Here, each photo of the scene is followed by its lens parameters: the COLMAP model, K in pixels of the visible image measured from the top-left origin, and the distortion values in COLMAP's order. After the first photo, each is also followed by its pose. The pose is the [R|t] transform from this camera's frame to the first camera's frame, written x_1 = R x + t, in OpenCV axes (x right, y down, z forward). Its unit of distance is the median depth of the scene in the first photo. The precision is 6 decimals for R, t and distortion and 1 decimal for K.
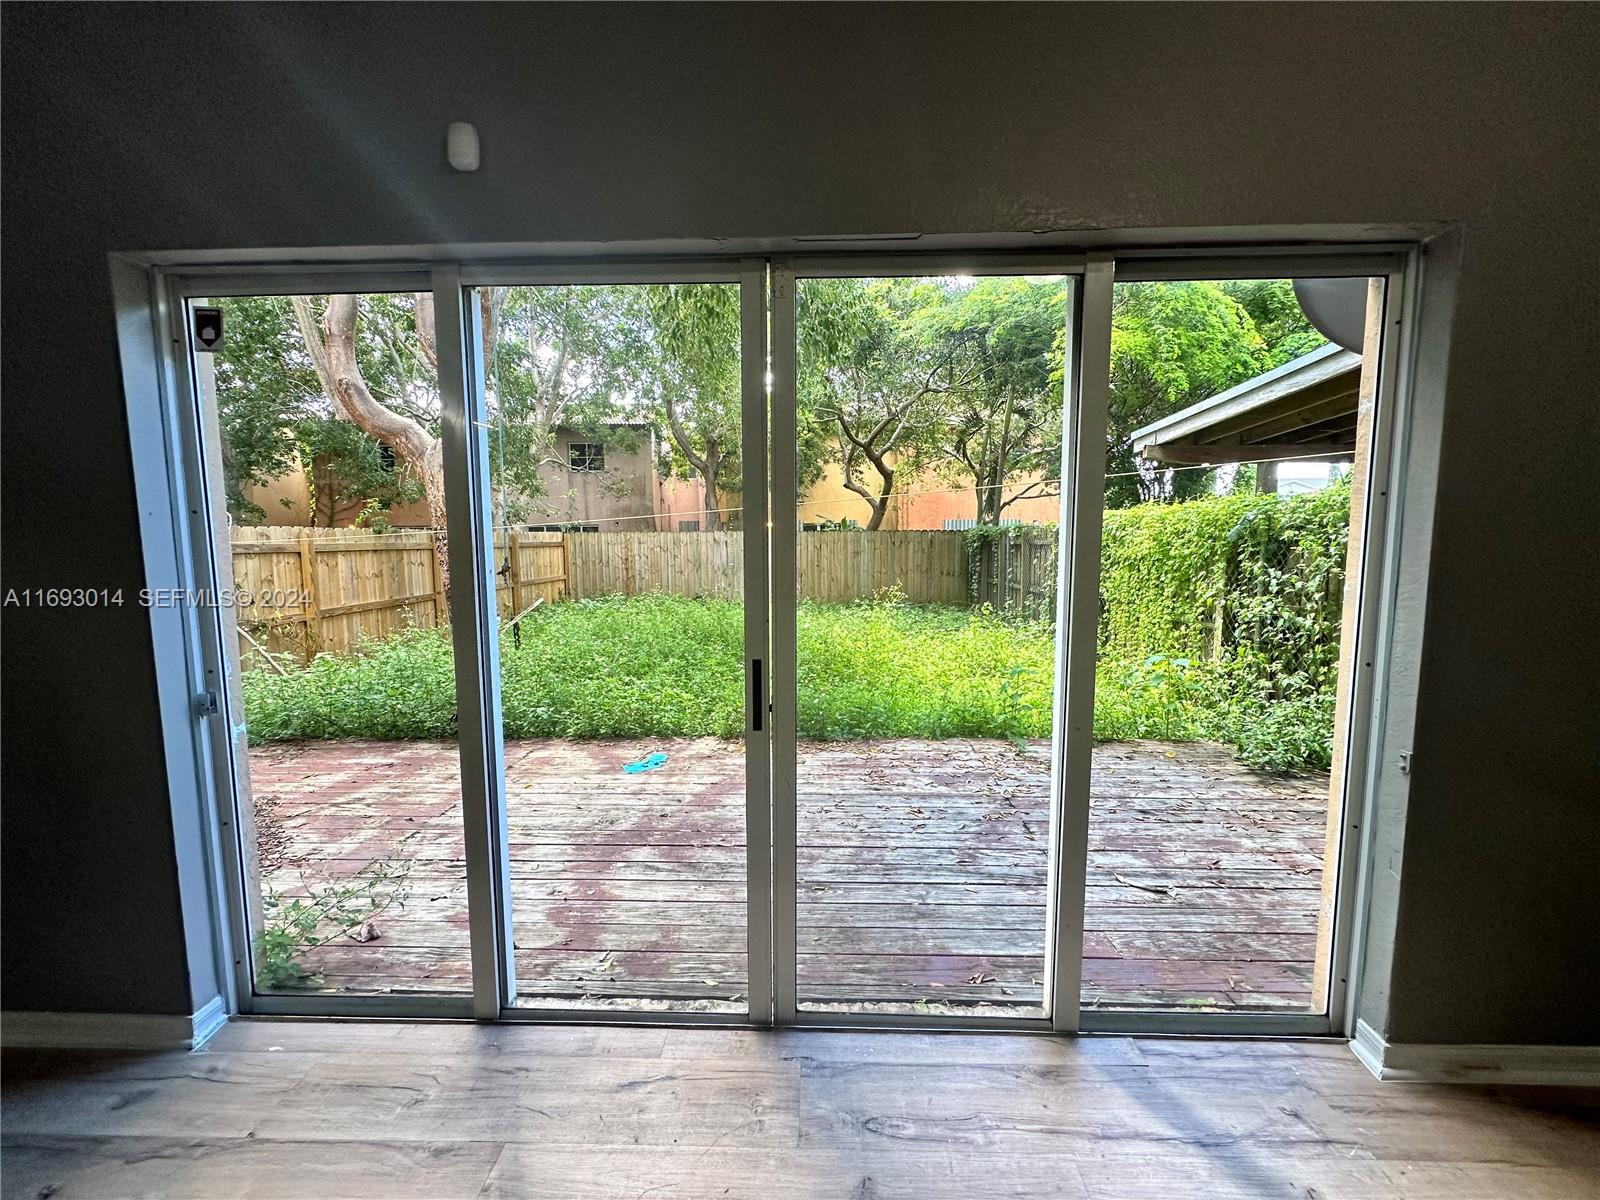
lens RADIAL K [[639.0, 0, 800.0], [0, 639.0, 600.0], [0, 0, 1]] dist [0.000703, -0.000008]
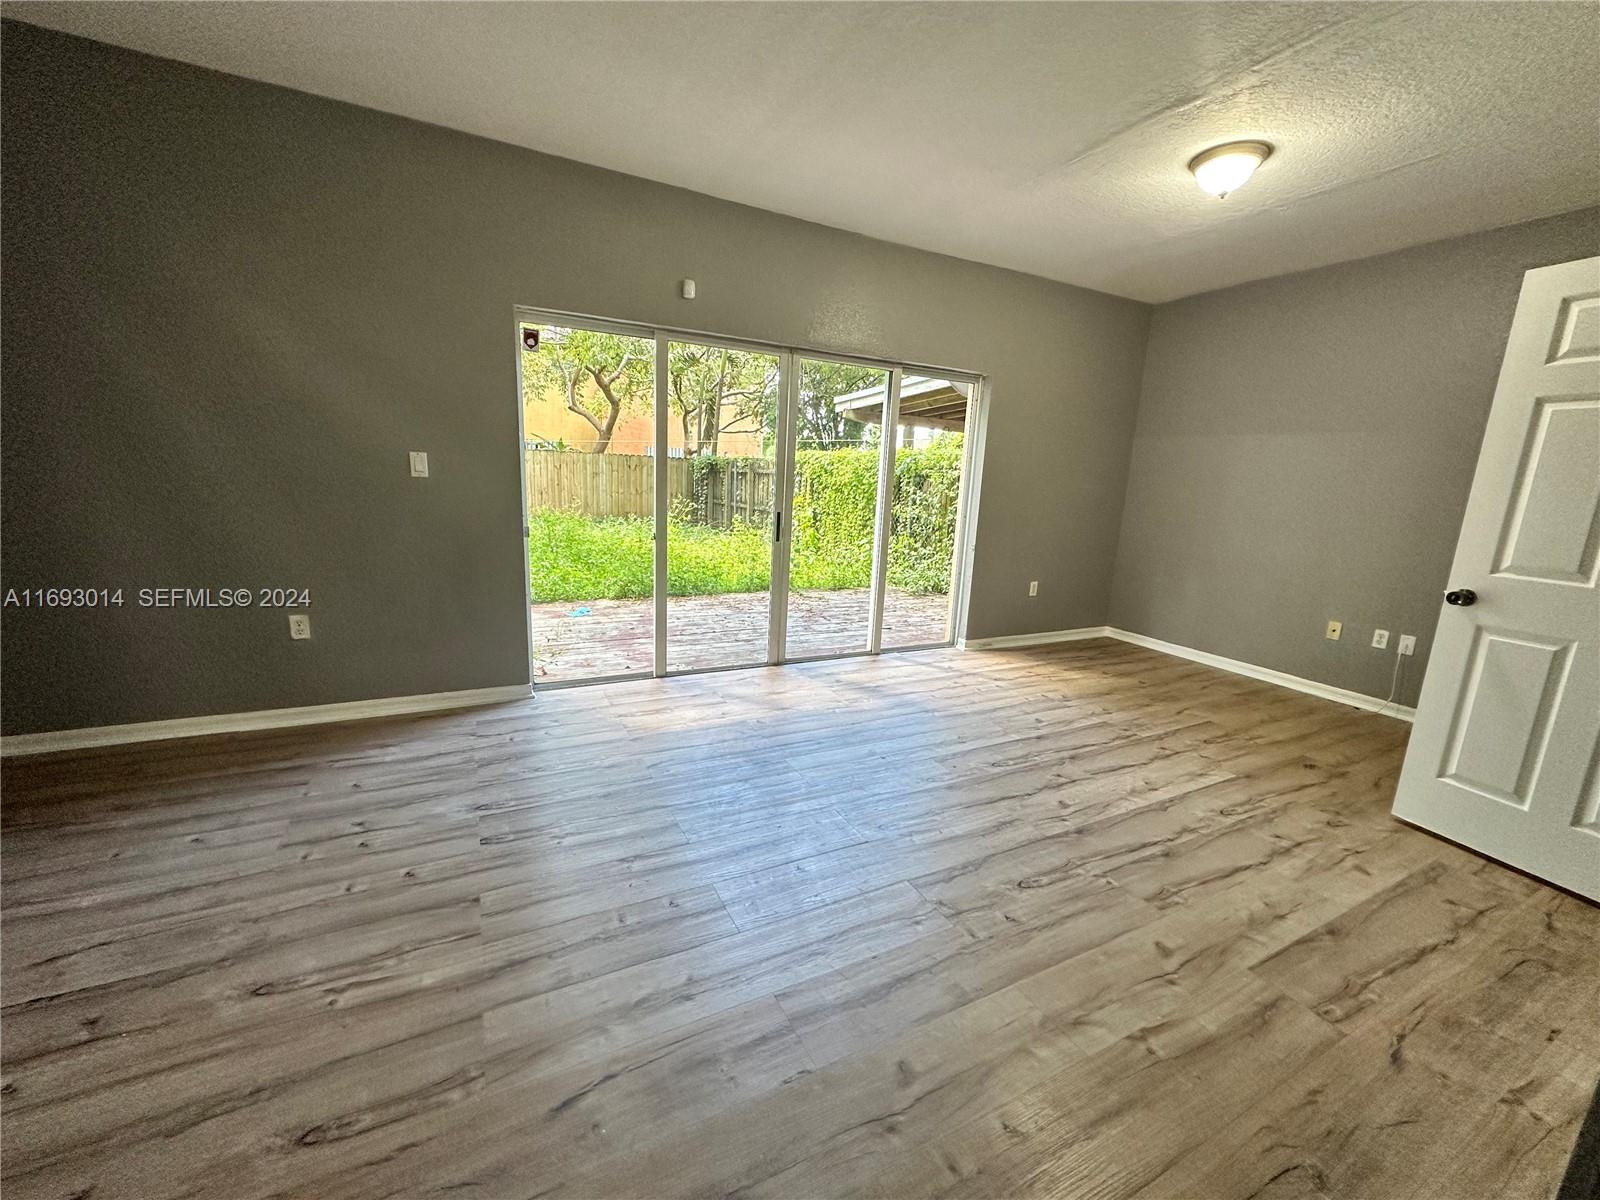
lens RADIAL K [[639.0, 0, 800.0], [0, 639.0, 600.0], [0, 0, 1]] dist [0.000703, -0.000008]
pose [[0.875990, -0.051300, 0.479593, -0.443209], [-0.002282, 0.993876, 0.110478, 0.059317], [-0.482323, -0.097872, 0.870509, -0.452511]]
